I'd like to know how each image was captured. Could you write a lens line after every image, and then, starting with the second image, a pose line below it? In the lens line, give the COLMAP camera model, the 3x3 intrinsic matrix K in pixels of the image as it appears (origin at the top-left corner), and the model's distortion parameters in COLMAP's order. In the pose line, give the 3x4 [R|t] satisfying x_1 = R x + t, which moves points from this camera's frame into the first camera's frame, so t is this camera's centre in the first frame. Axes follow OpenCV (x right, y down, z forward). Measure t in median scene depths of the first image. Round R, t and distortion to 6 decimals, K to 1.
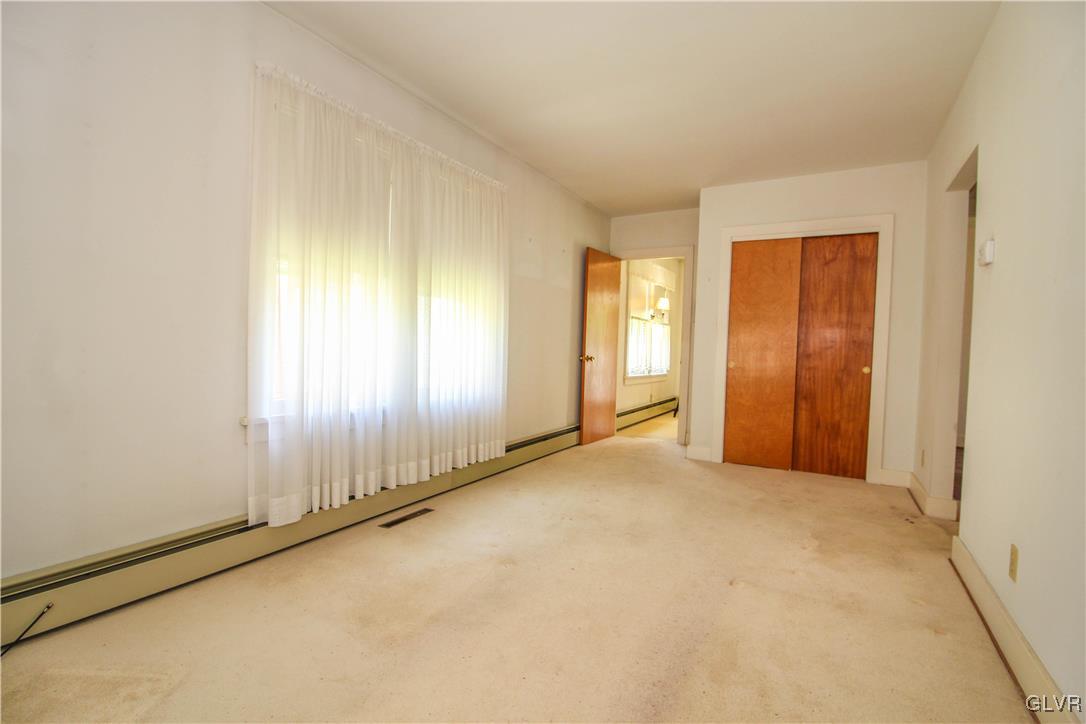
lens RADIAL K [[521.6, 0, 542.6], [0, 521.6, 365.4], [0, 0, 1]] dist [0.004494, -0.000612]
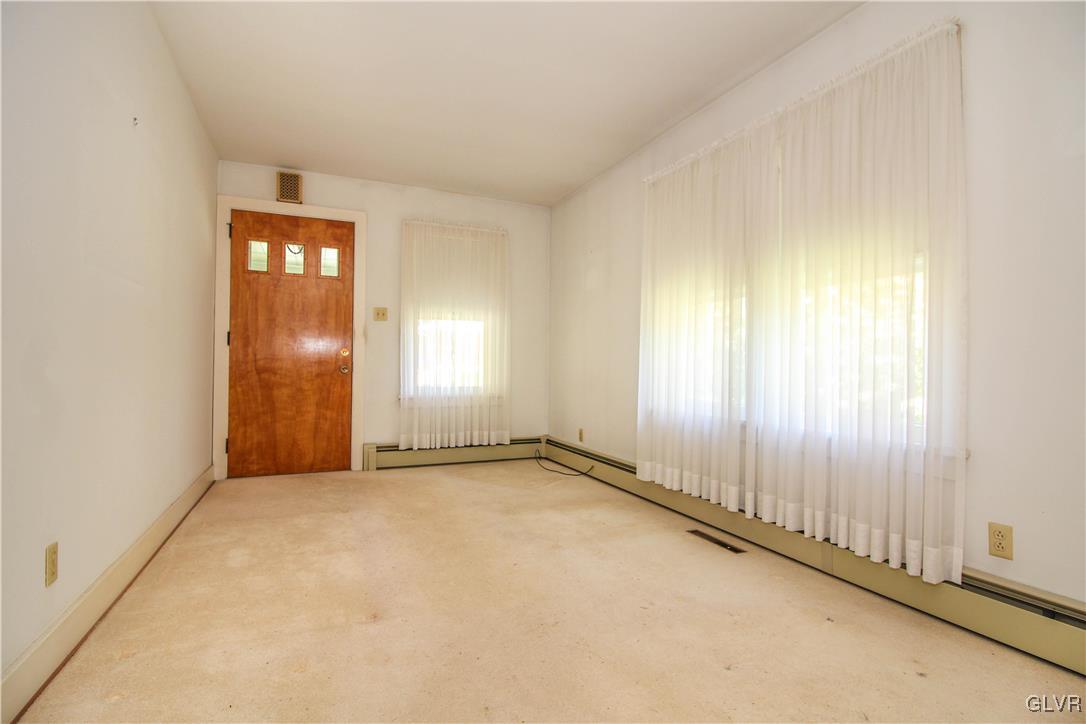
lens RADIAL K [[521.6, 0, 548.3], [0, 521.6, 360.5], [0, 0, 1]] dist [0.004494, -0.000612]
pose [[-0.589479, -0.025839, -0.807370, 0.645418], [-0.042365, 0.999102, -0.001044, -0.011235], [0.806672, 0.033589, -0.590044, 1.262675]]
